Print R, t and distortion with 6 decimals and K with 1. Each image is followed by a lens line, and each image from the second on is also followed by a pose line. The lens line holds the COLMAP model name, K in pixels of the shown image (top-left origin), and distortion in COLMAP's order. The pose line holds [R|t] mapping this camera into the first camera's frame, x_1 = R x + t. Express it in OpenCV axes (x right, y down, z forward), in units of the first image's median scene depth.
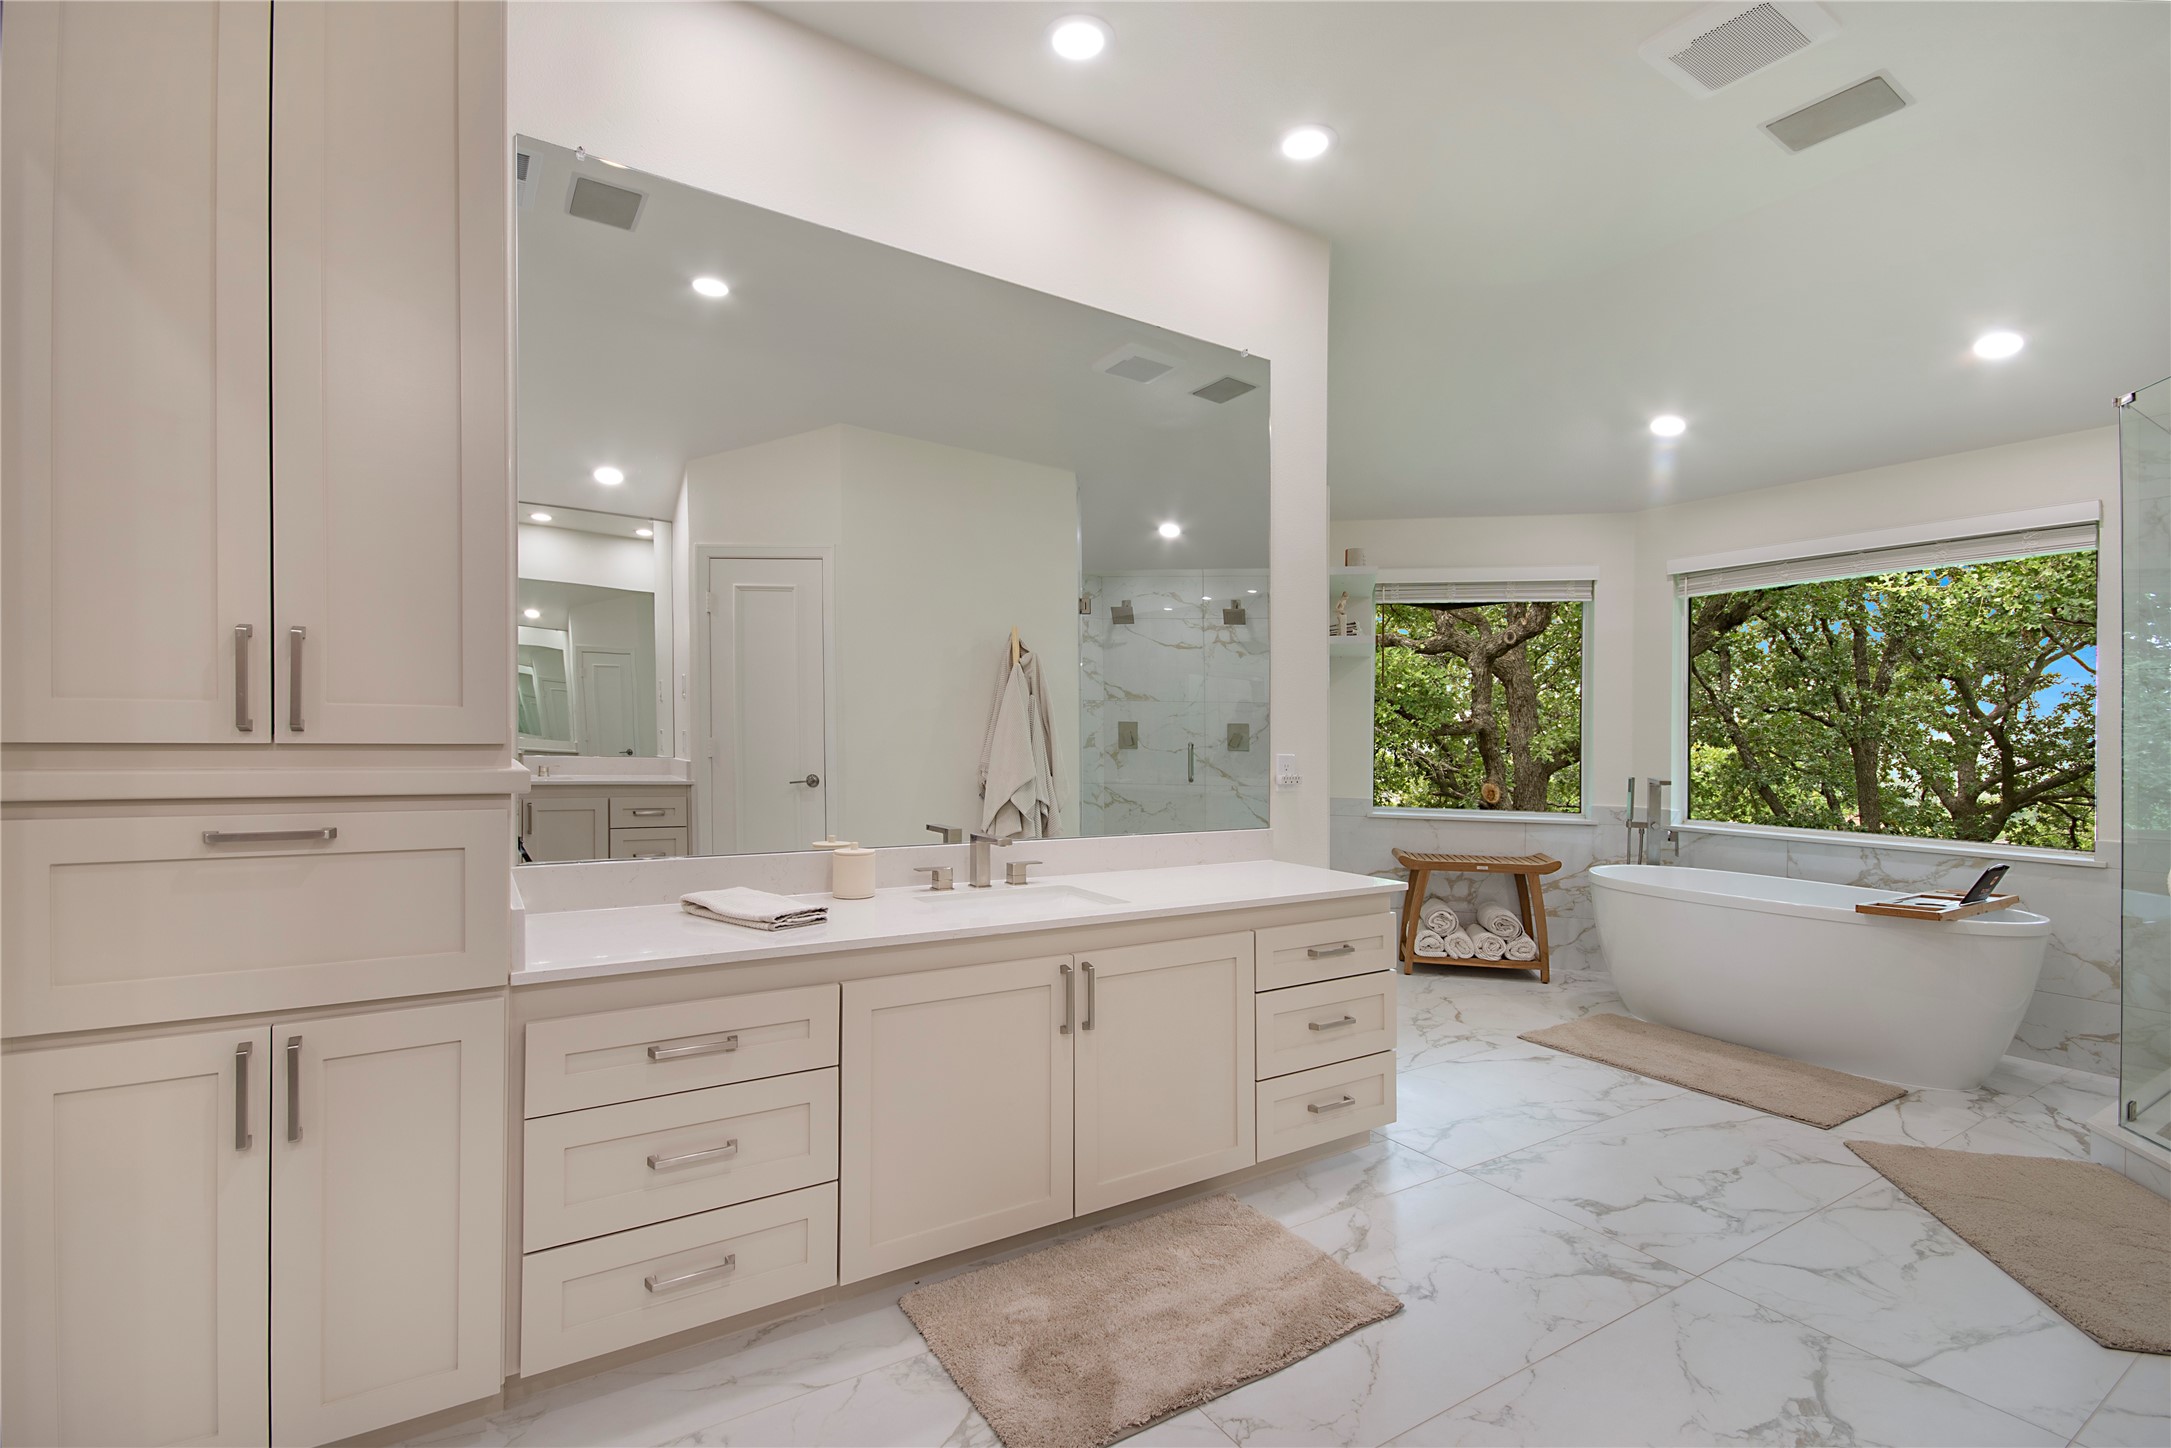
lens RADIAL K [[961.0, 0, 1097.4], [0, 961.0, 729.7], [0, 0, 1]] dist [0.010355, -0.010795]
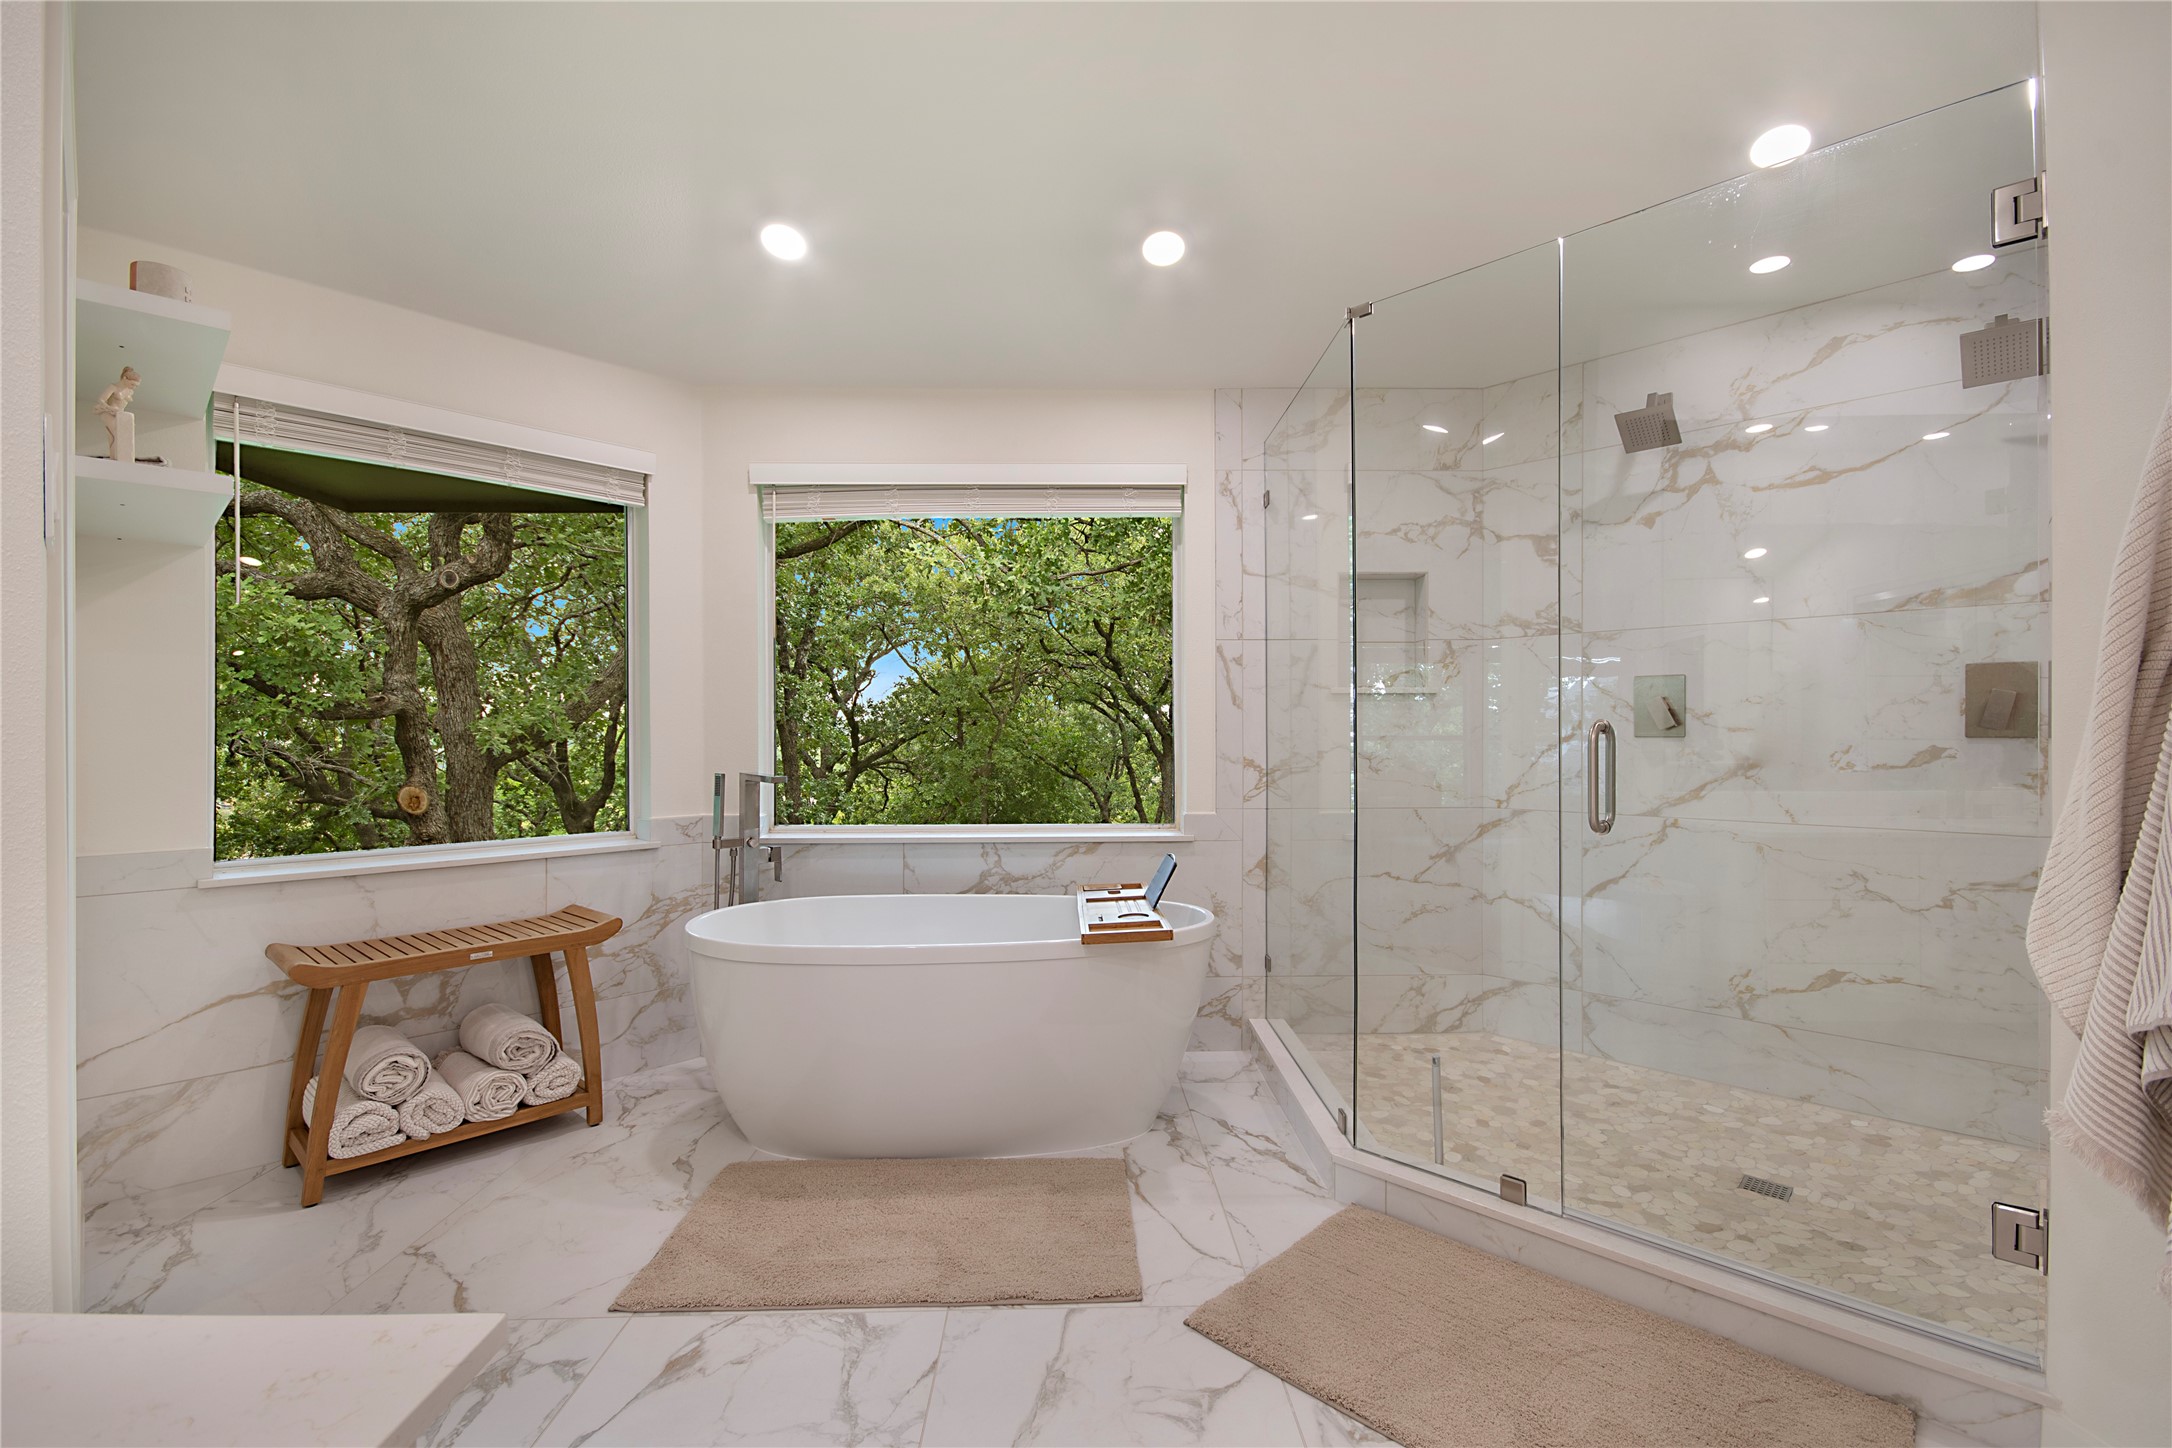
lens RADIAL K [[961.4, 0, 1092.4], [0, 961.4, 723.0], [0, 0, 1]] dist [0.010355, -0.010795]
pose [[0.510719, -0.013411, 0.859643, 0.108683], [0.006928, 0.999910, 0.011484, 0.008281], [-0.859720, 0.000090, 0.510766, 0.417515]]
